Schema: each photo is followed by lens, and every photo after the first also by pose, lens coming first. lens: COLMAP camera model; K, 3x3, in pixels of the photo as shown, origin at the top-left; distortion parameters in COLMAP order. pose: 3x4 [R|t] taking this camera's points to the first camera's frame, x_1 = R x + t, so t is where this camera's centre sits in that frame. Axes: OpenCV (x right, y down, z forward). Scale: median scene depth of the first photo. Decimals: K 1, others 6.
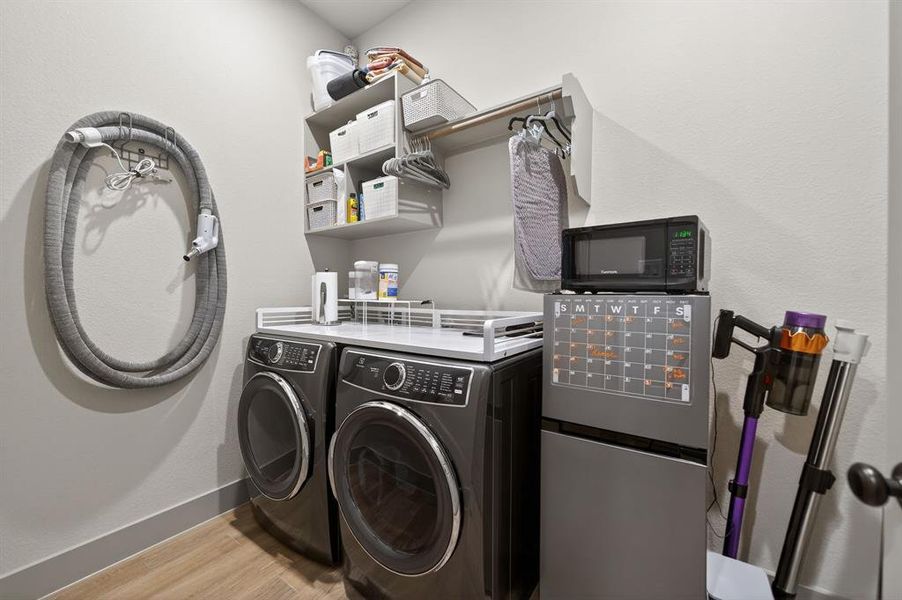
lens RADIAL K [[354.9, 0, 451.0], [0, 354.9, 300.0], [0, 0, 1]] dist [-0.001471, -0.000417]
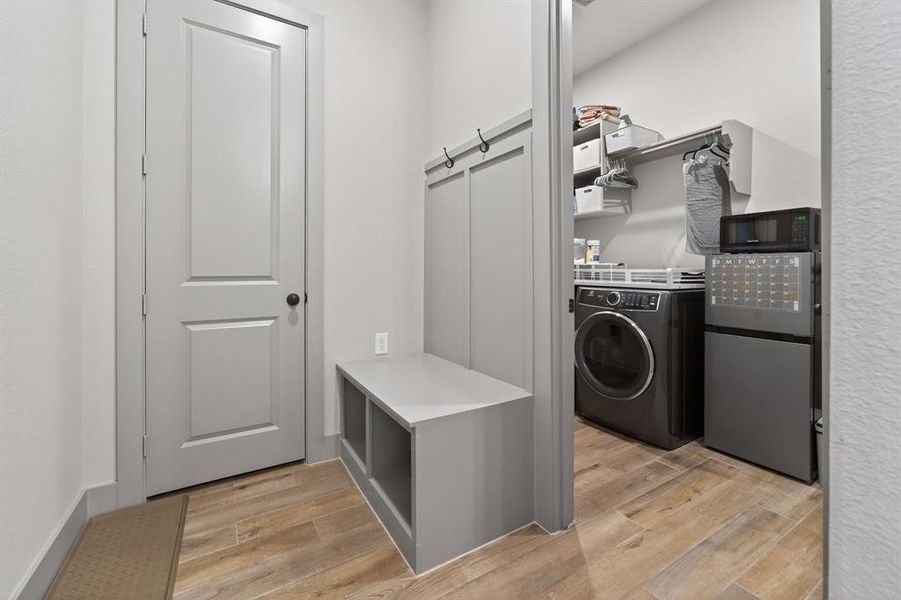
lens RADIAL K [[372.2, 0, 446.7], [0, 372.2, 271.3], [0, 0, 1]] dist [0.018152, 0.000165]
pose [[0.913399, -0.002003, -0.407060, -0.127797], [-0.002441, 0.999943, -0.010398, 0.071245], [0.407058, 0.010491, 0.913342, -1.004295]]
